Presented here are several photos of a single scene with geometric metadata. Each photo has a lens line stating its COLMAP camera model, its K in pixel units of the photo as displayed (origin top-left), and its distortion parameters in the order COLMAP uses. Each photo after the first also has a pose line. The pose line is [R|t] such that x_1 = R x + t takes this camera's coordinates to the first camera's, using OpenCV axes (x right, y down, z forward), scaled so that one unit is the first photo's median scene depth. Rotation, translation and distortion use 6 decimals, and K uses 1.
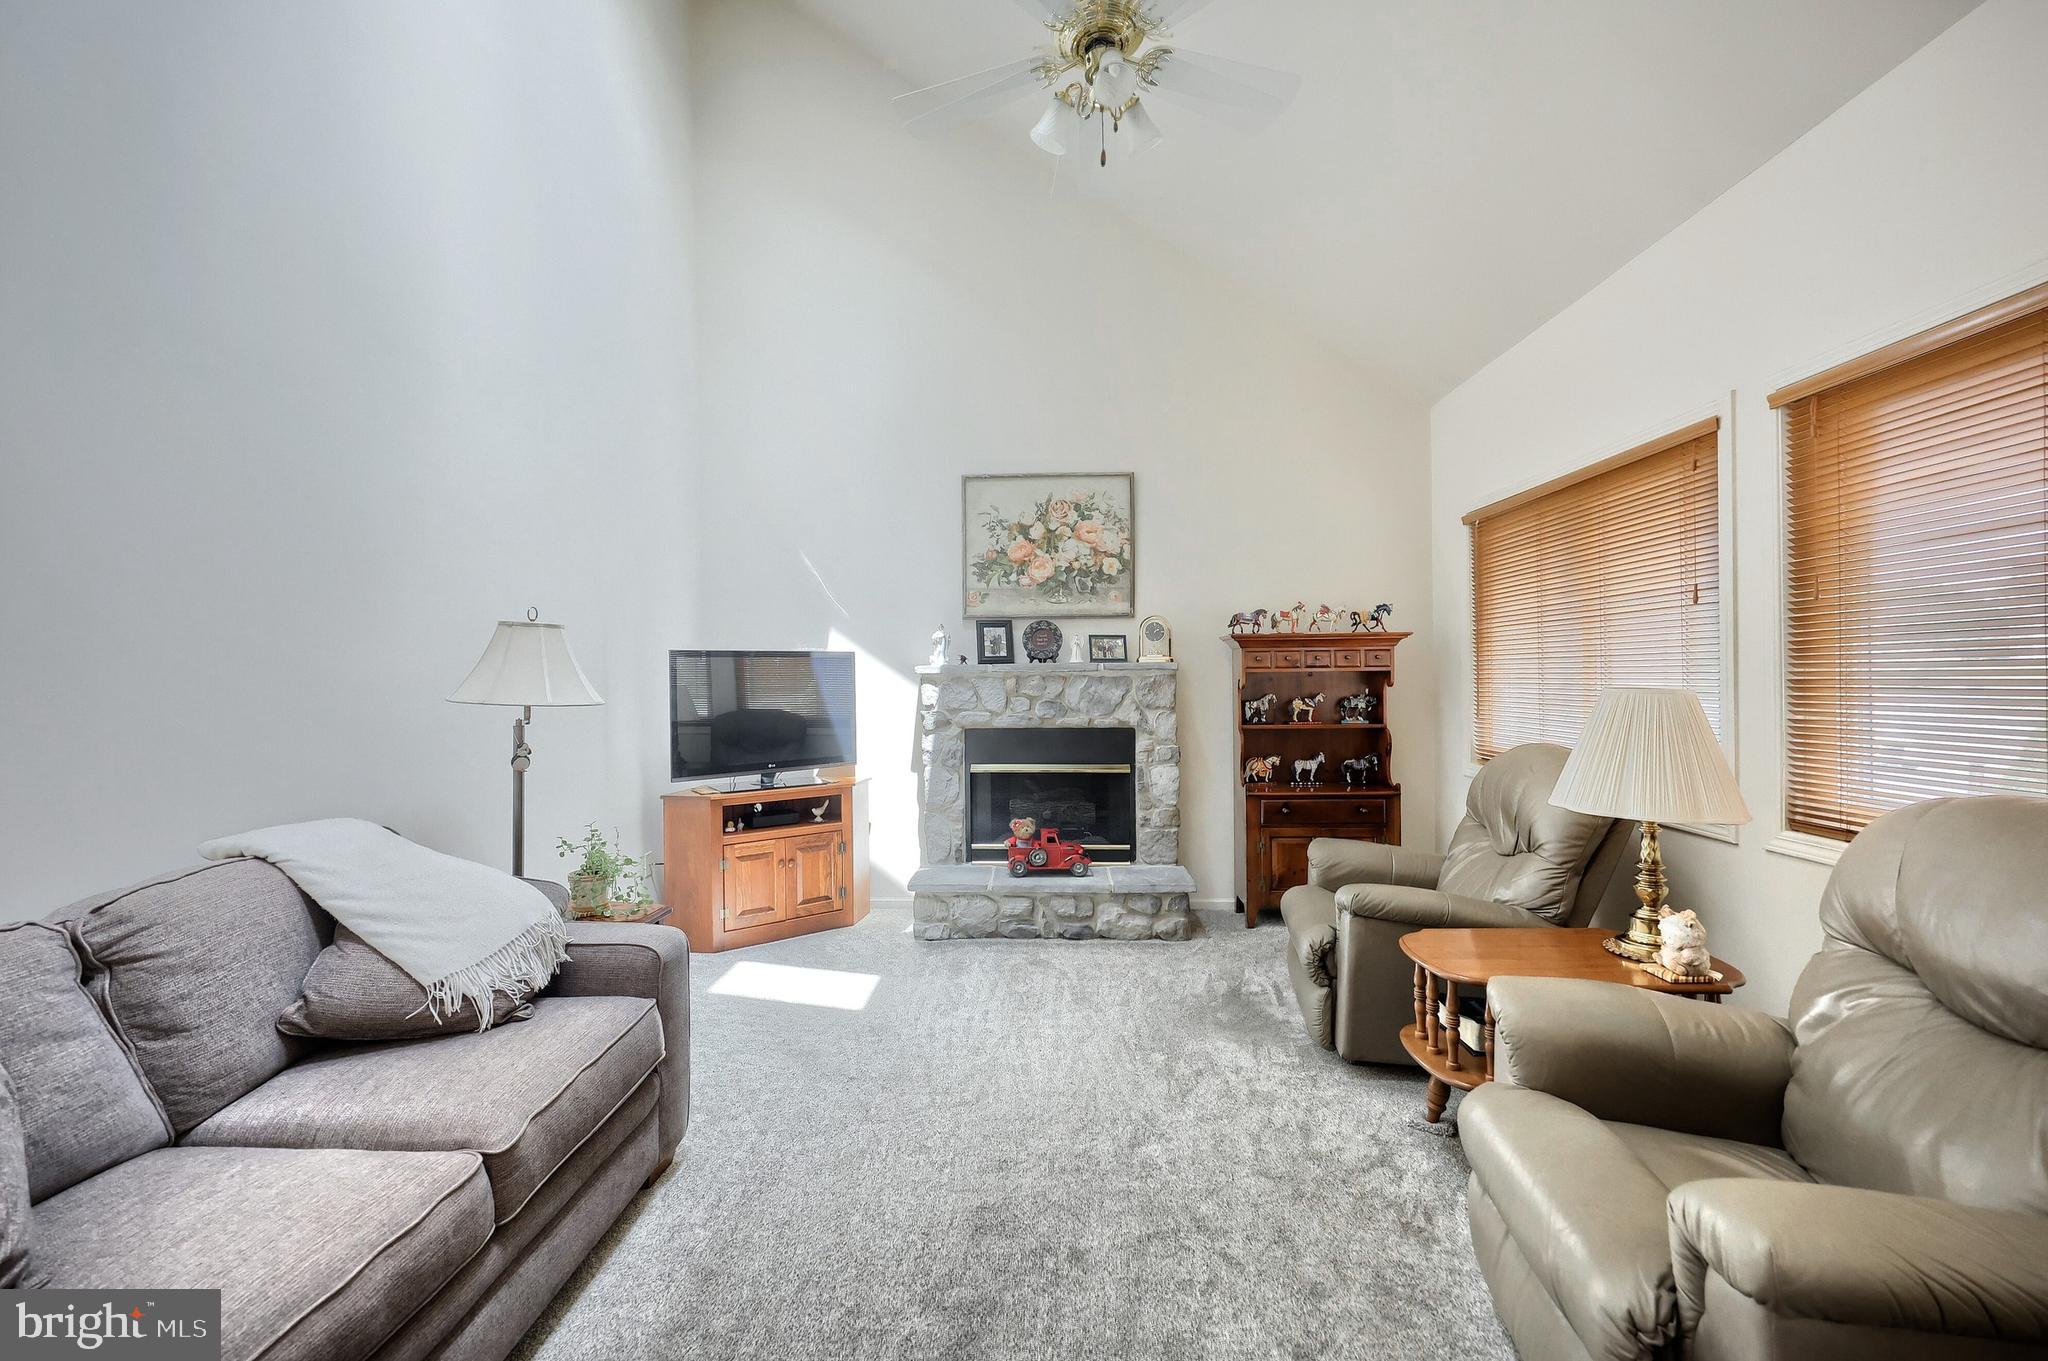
lens RADIAL K [[836.7, 0, 1008.5], [0, 836.7, 672.2], [0, 0, 1]] dist [0.003256, -0.000022]
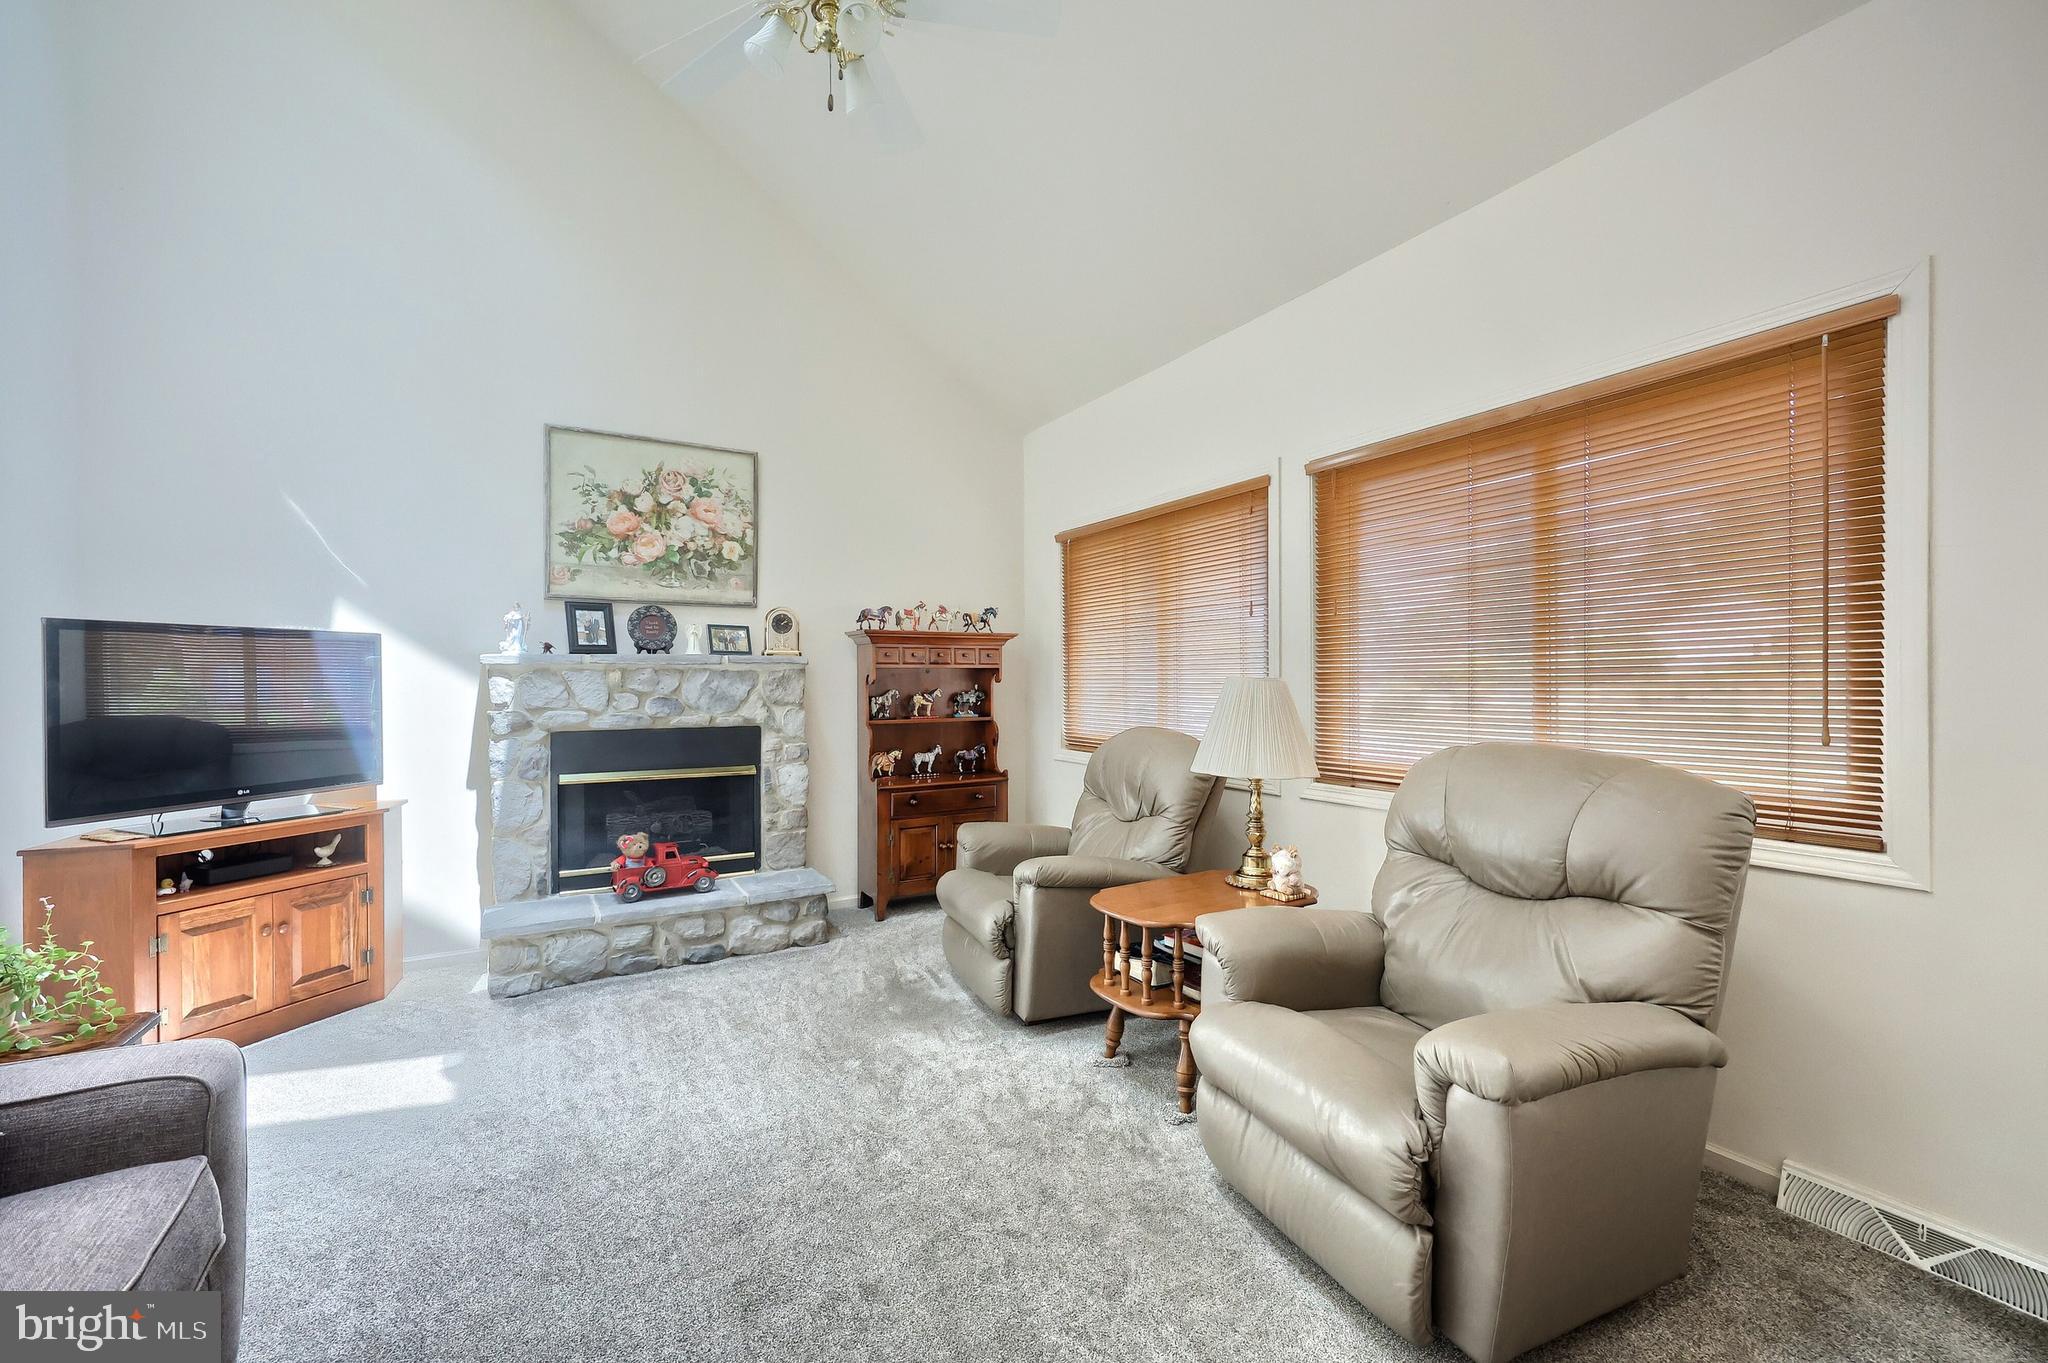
lens RADIAL K [[836.7, 0, 1013.0], [0, 836.7, 674.6], [0, 0, 1]] dist [0.003256, -0.000022]
pose [[0.836353, 0.010045, 0.548100, -0.138359], [-0.007928, 0.999949, -0.006228, 0.014180], [-0.548135, 0.000863, 0.836390, 0.070785]]
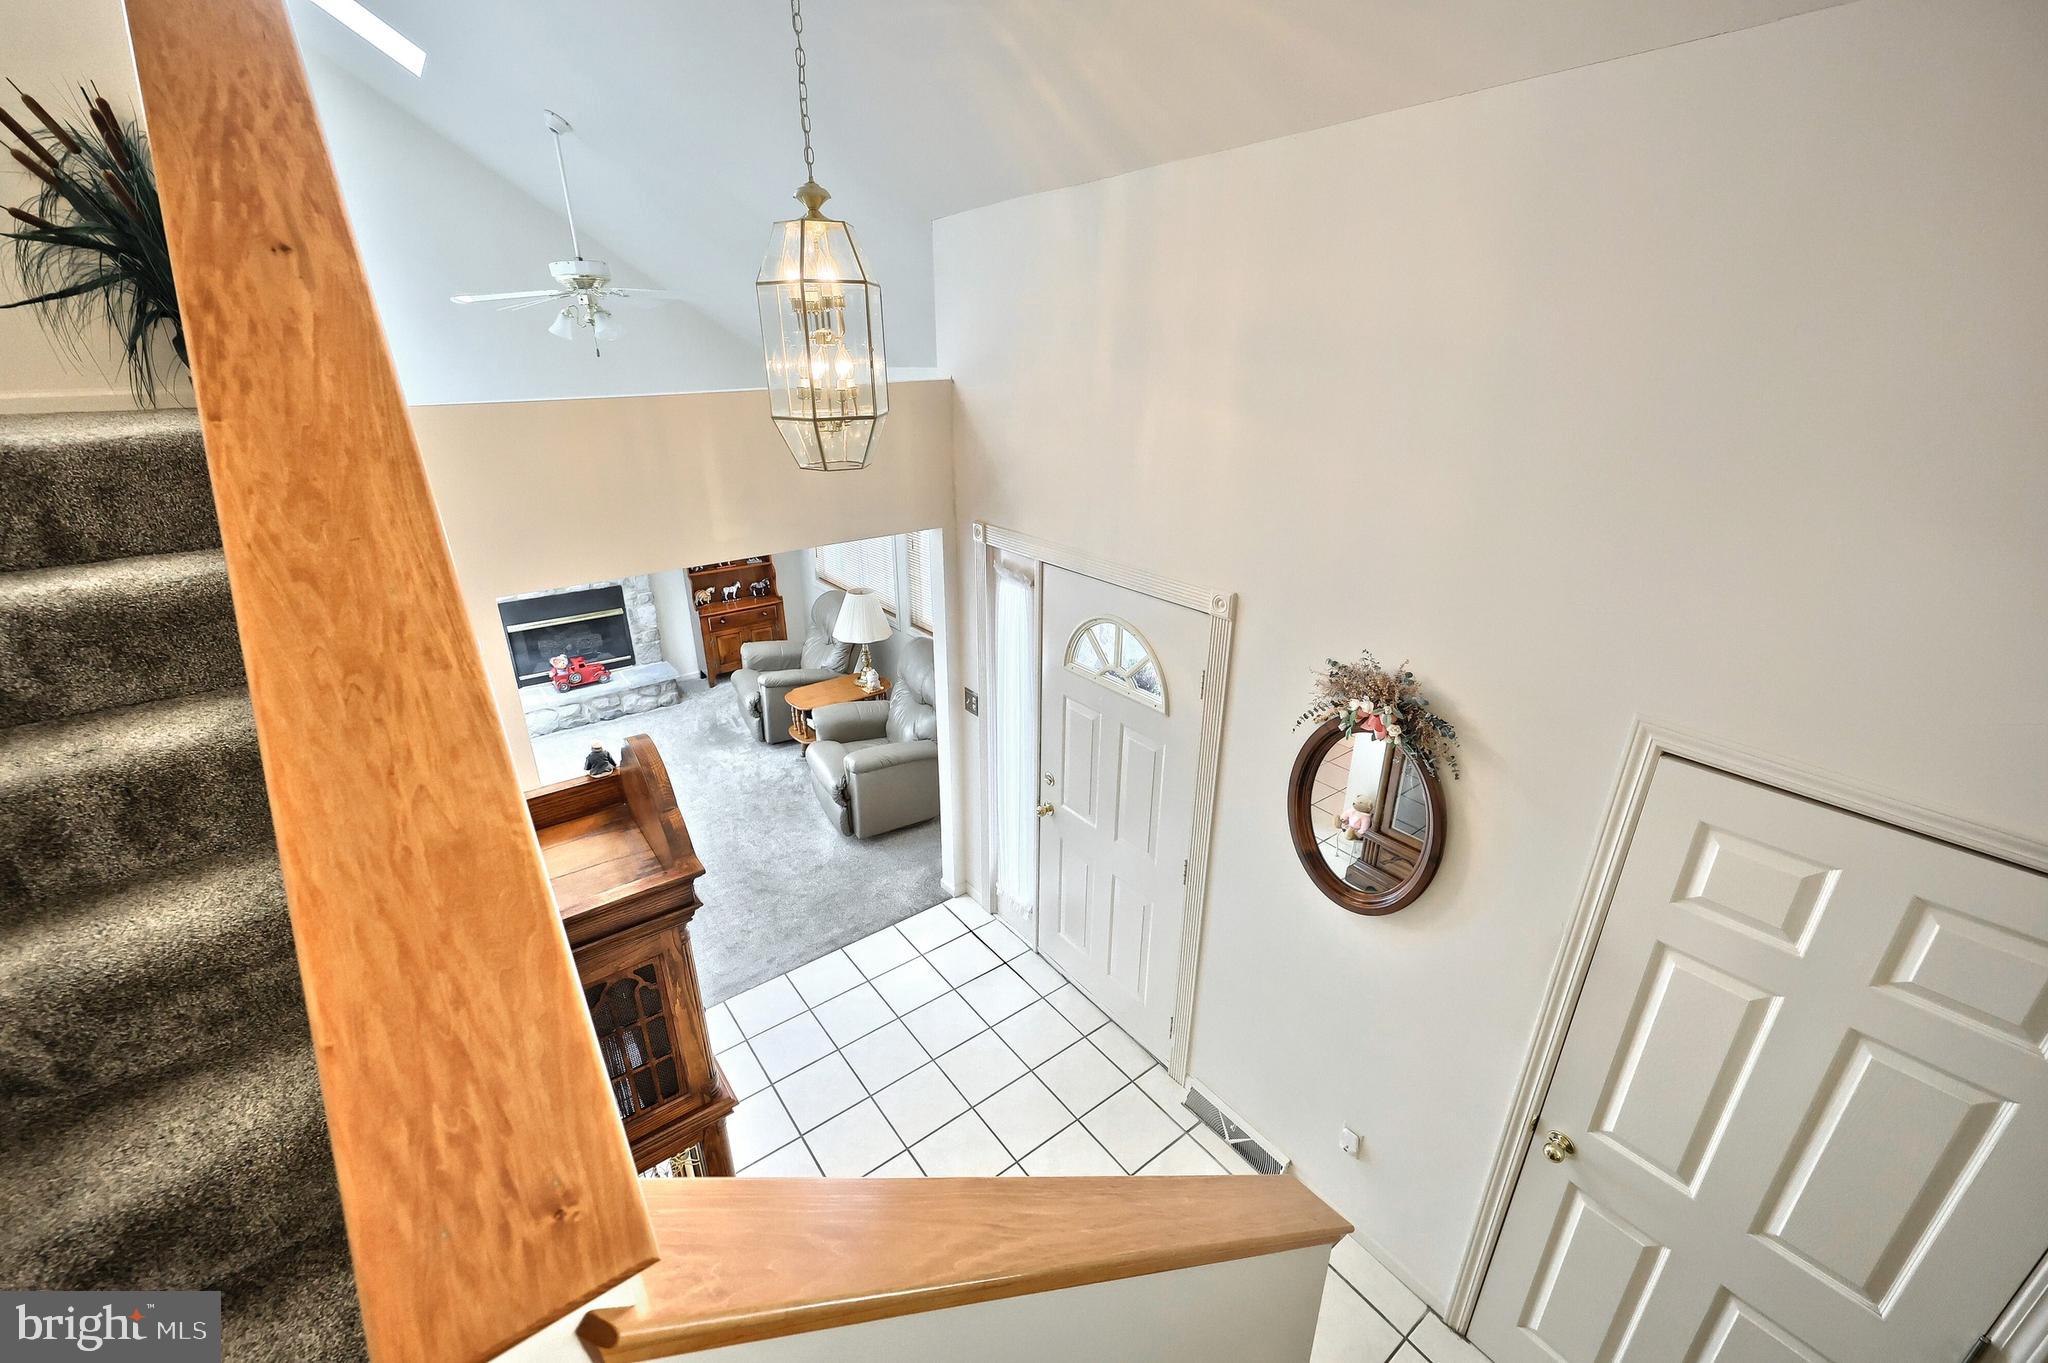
lens RADIAL K [[836.7, 0, 1027.0], [0, 836.7, 679.7], [0, 0, 1]] dist [0.003256, -0.000022]
pose [[0.761852, -0.234802, 0.603696, -0.287813], [-0.003870, 0.930322, 0.366724, -0.384878], [-0.647740, -0.281726, 0.707859, -0.732311]]
